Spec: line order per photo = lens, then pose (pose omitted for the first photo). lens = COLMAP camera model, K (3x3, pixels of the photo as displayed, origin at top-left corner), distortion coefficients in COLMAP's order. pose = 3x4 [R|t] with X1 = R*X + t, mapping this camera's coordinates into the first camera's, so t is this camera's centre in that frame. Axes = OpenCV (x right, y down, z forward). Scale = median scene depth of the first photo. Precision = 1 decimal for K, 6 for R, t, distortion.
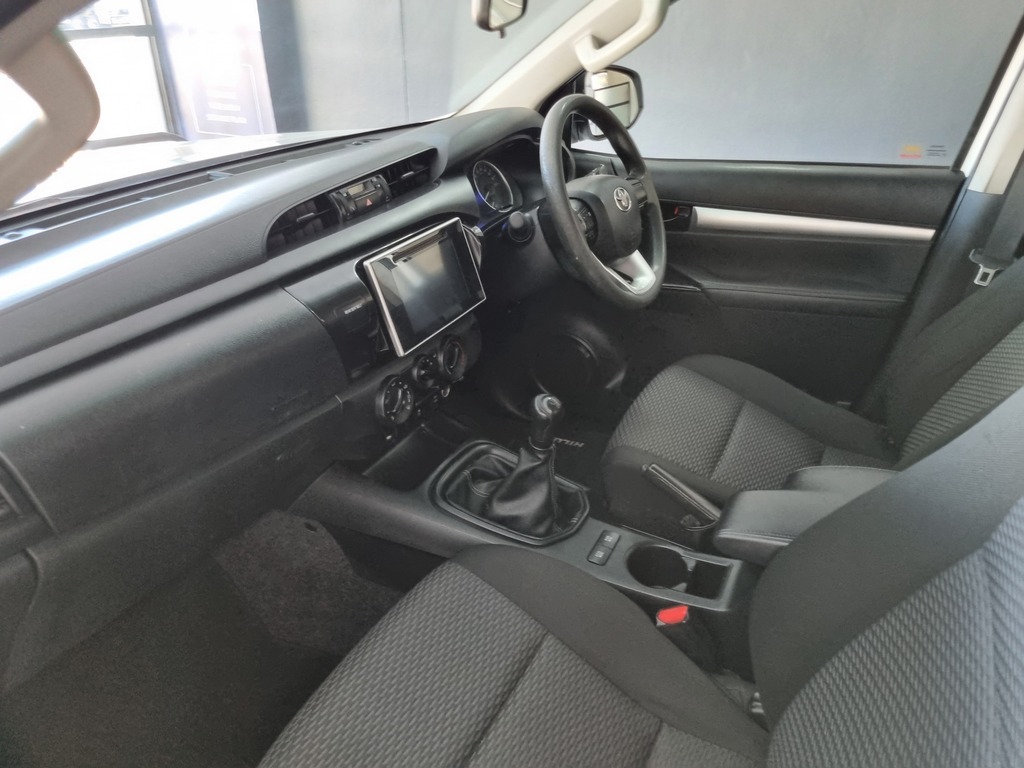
lens RADIAL K [[770.9, 0, 505.9], [0, 770.9, 380.0], [0, 0, 1]] dist [0.035254, -0.004658]
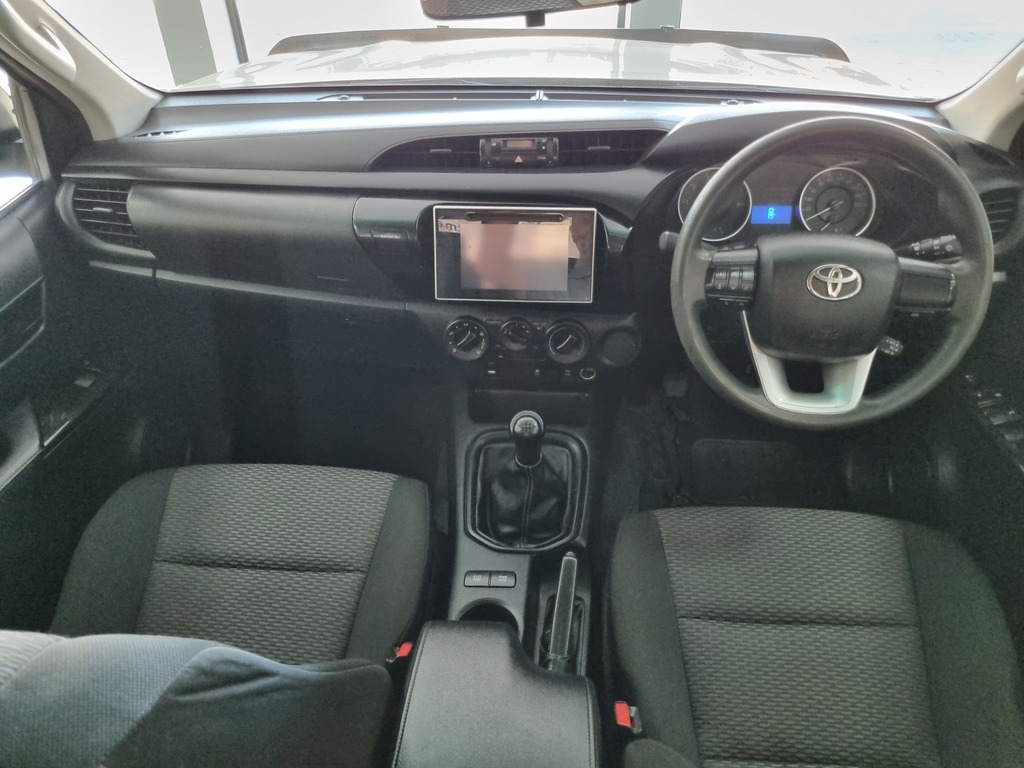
lens RADIAL K [[770.9, 0, 505.9], [0, 770.9, 380.0], [0, 0, 1]] dist [0.035254, -0.004658]
pose [[0.391193, 0.538891, -0.746033, 0.730435], [-0.416164, 0.826600, 0.378867, -0.364987], [0.820838, 0.162262, 0.547627, 0.465766]]
